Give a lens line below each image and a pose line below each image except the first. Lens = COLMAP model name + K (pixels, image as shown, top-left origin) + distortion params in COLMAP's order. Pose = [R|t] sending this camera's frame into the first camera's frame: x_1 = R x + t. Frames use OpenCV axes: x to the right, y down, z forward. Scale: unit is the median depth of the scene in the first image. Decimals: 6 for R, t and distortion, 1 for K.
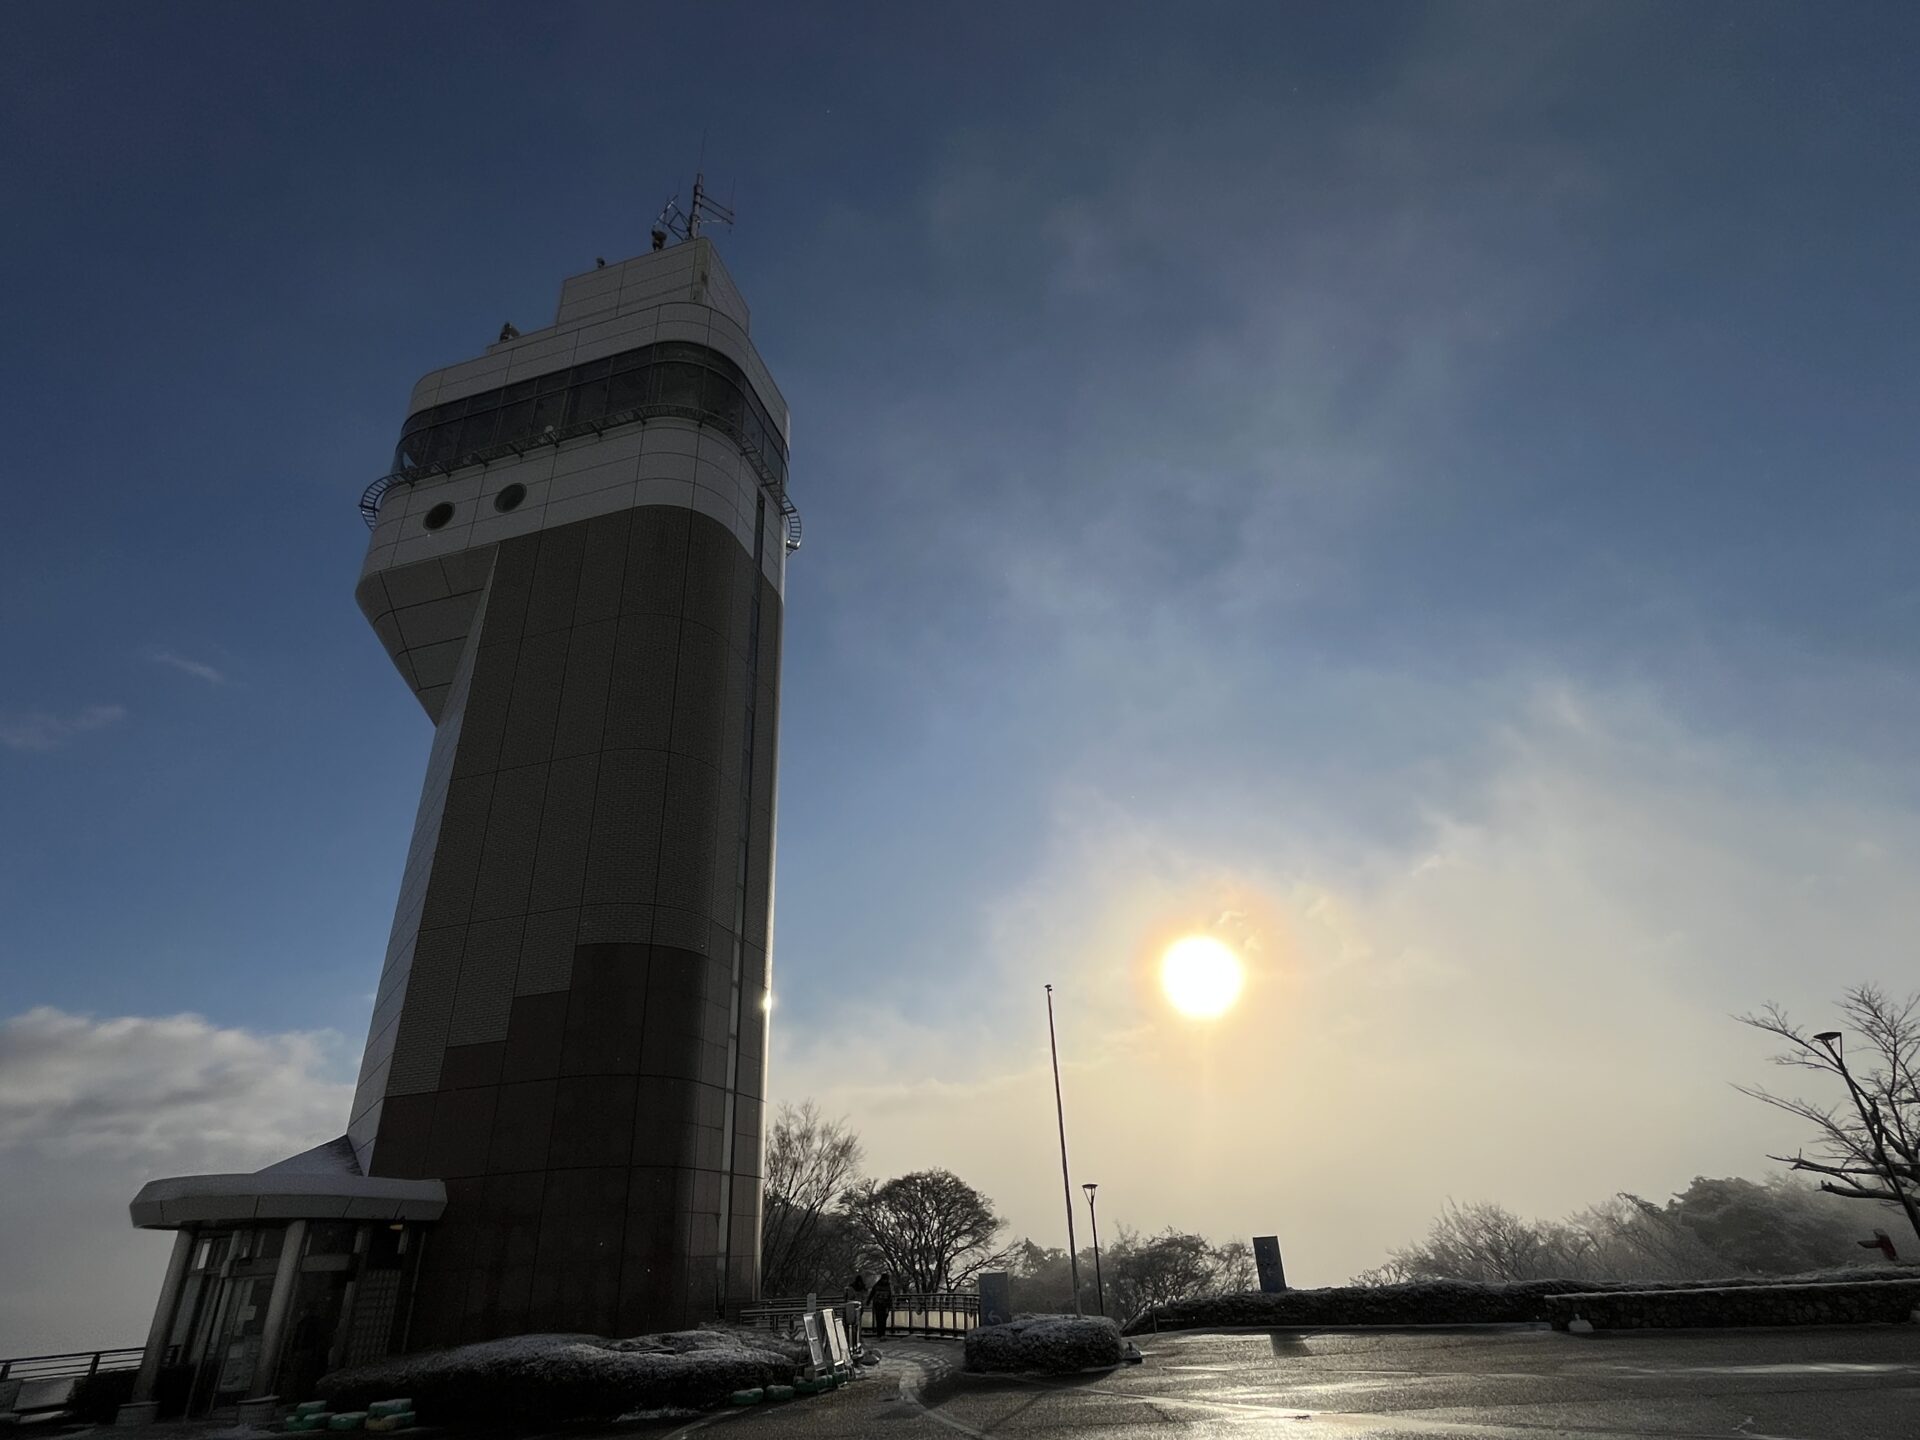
lens RADIAL K [[983.5, 0, 956.7], [0, 983.5, 721.9], [0, 0, 1]] dist [0.001613, -0.001149]
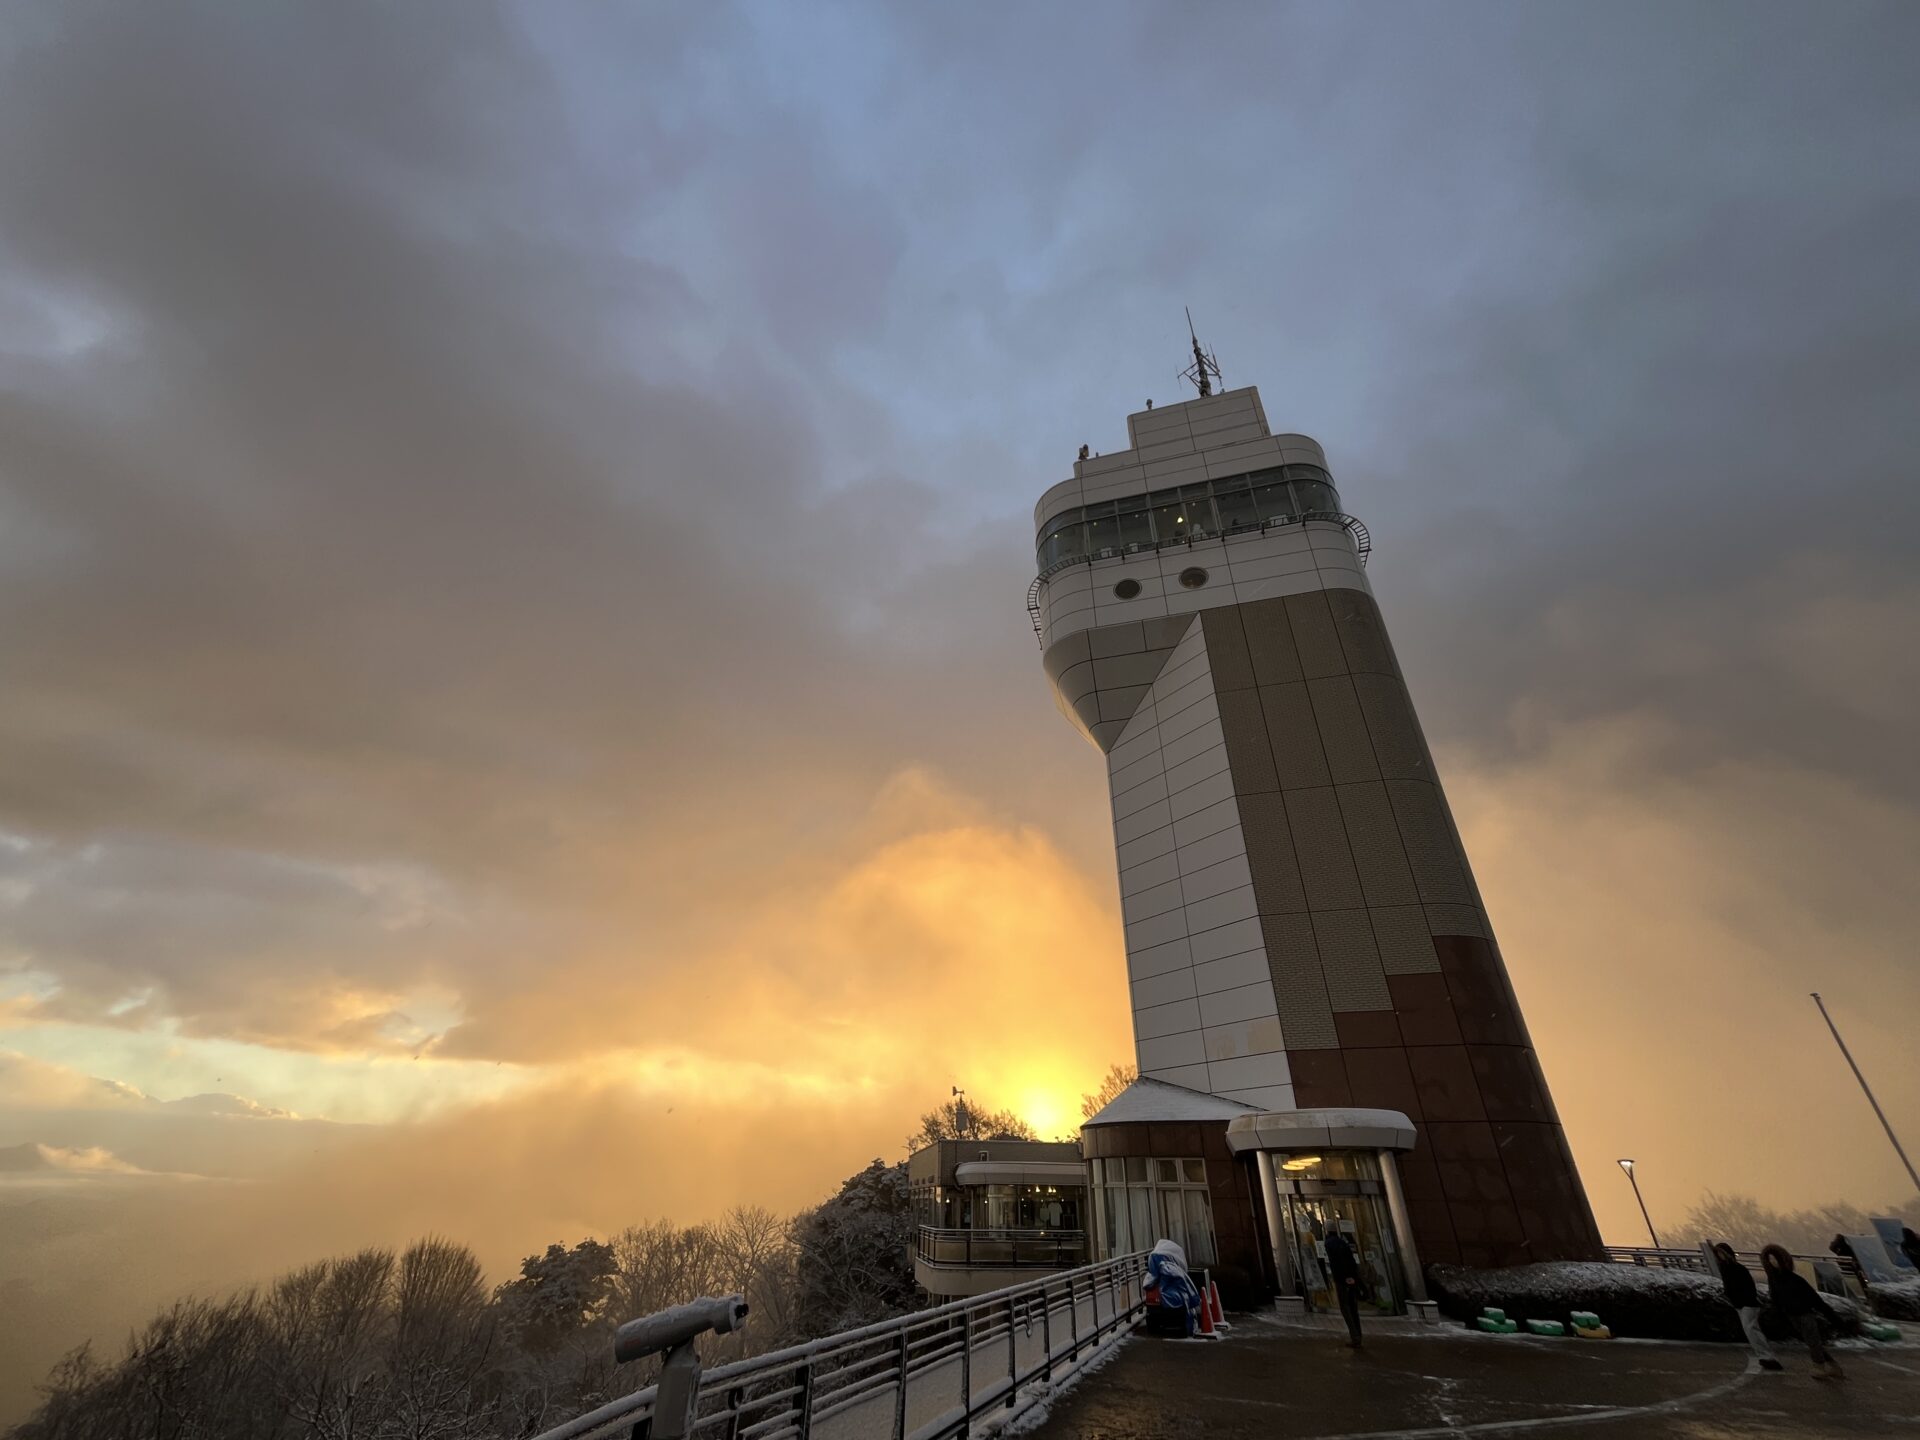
lens RADIAL K [[774.0, 0, 955.6], [0, 774.0, 726.0], [0, 0, 1]] dist [0.000547, -0.000380]
pose [[0.997693, 0.054554, -0.040398, -0.804293], [-0.056857, 0.996683, -0.058227, 0.046648], [0.037088, 0.060389, 0.997486, -0.006262]]
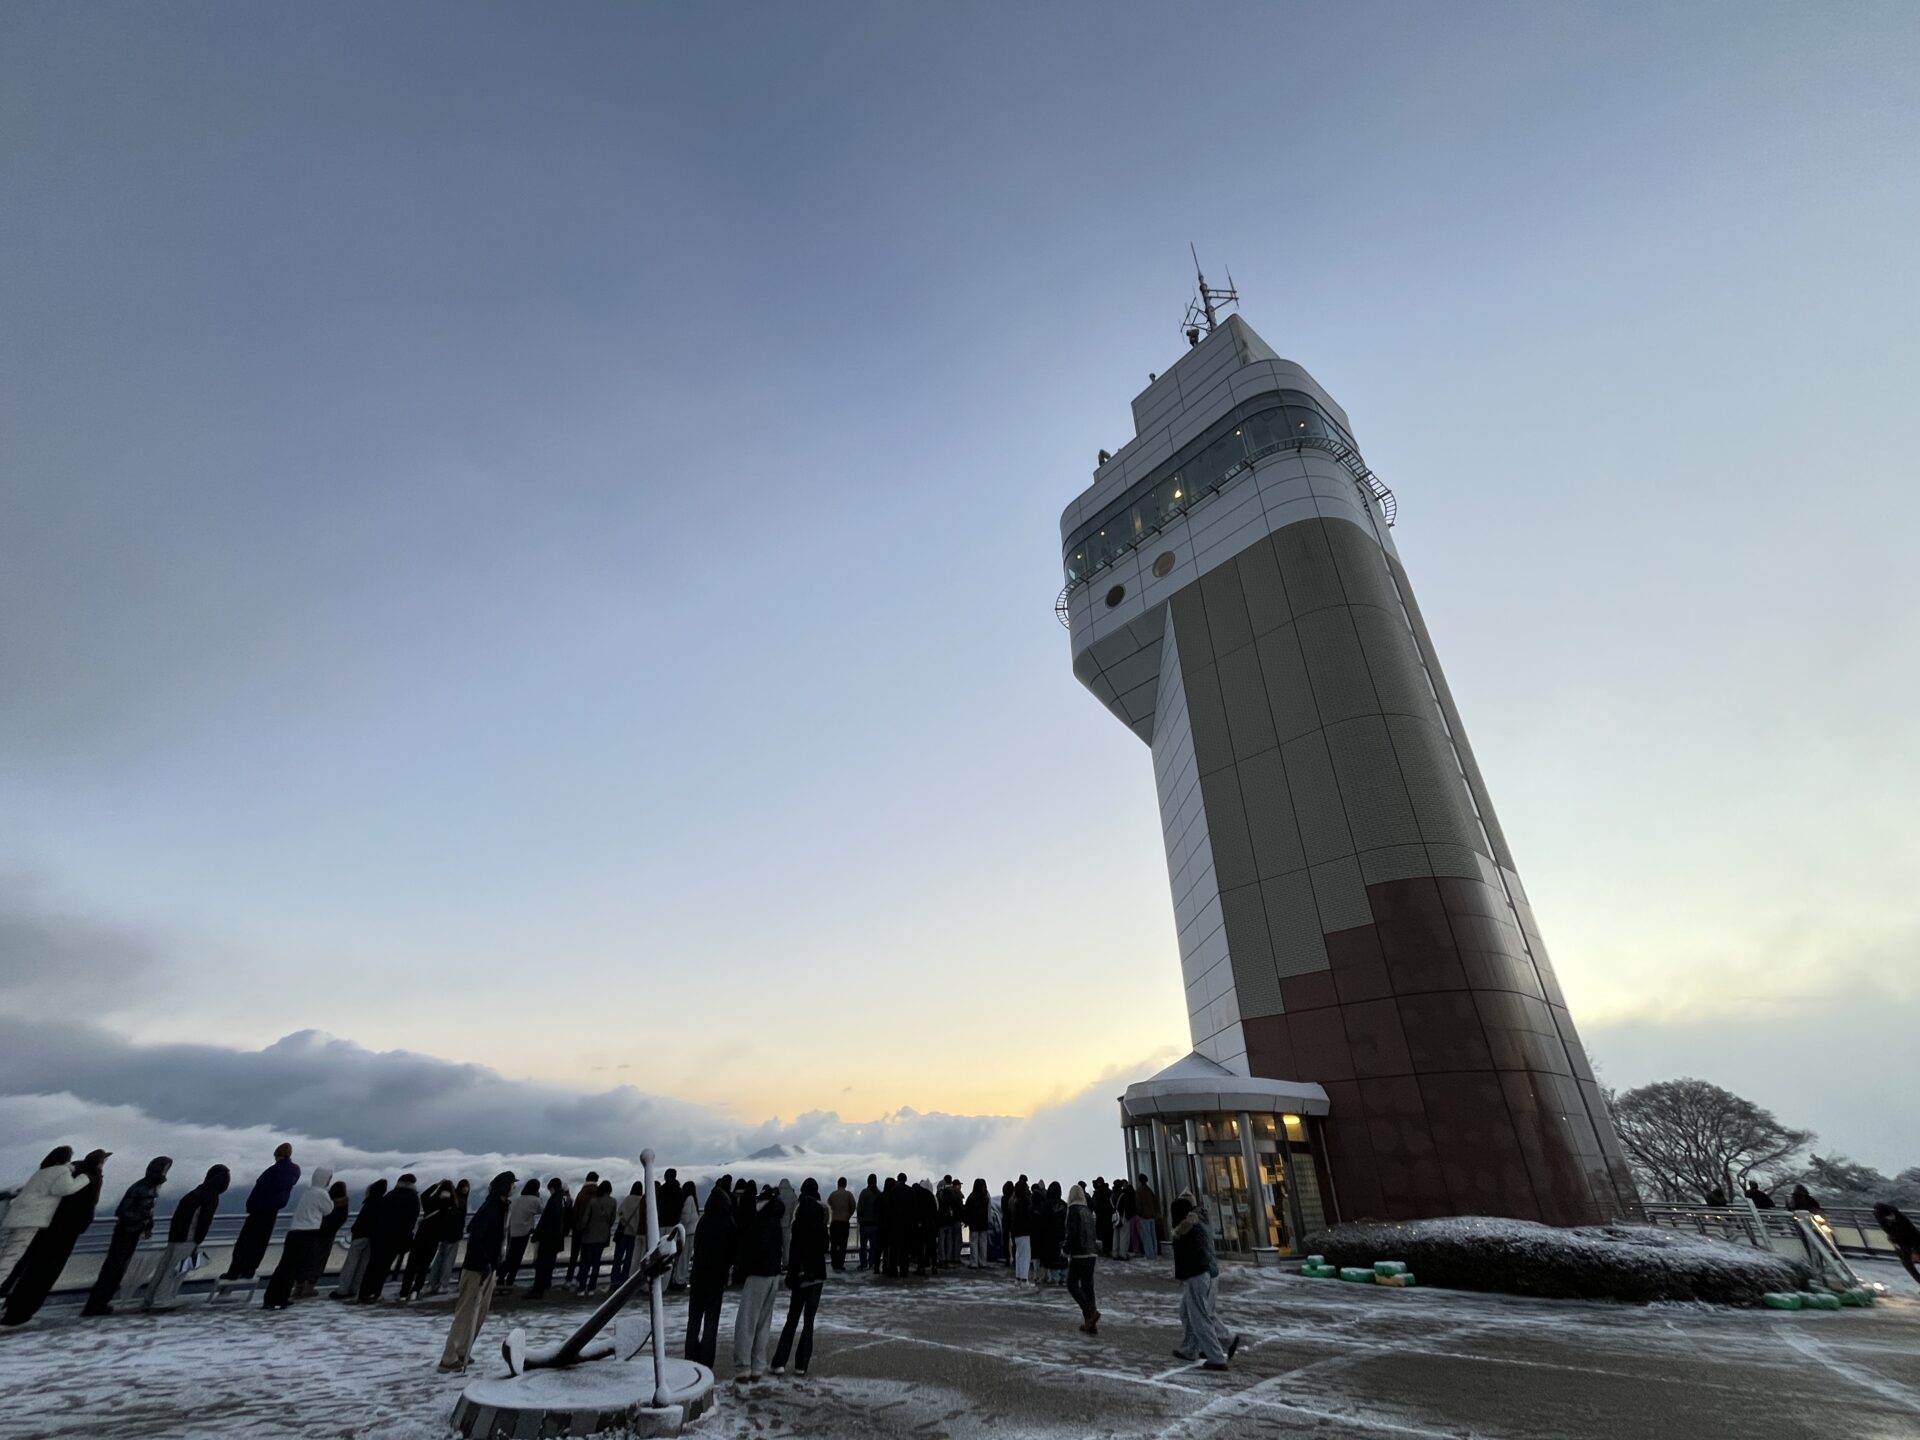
lens RADIAL K [[774.0, 0, 967.2], [0, 774.0, 720.3], [0, 0, 1]] dist [0.000547, -0.000380]
pose [[0.815119, -0.247379, -0.523818, -0.200634], [0.240248, 0.967165, -0.082902, -0.003938], [0.527126, -0.058271, 0.847787, -0.031044]]
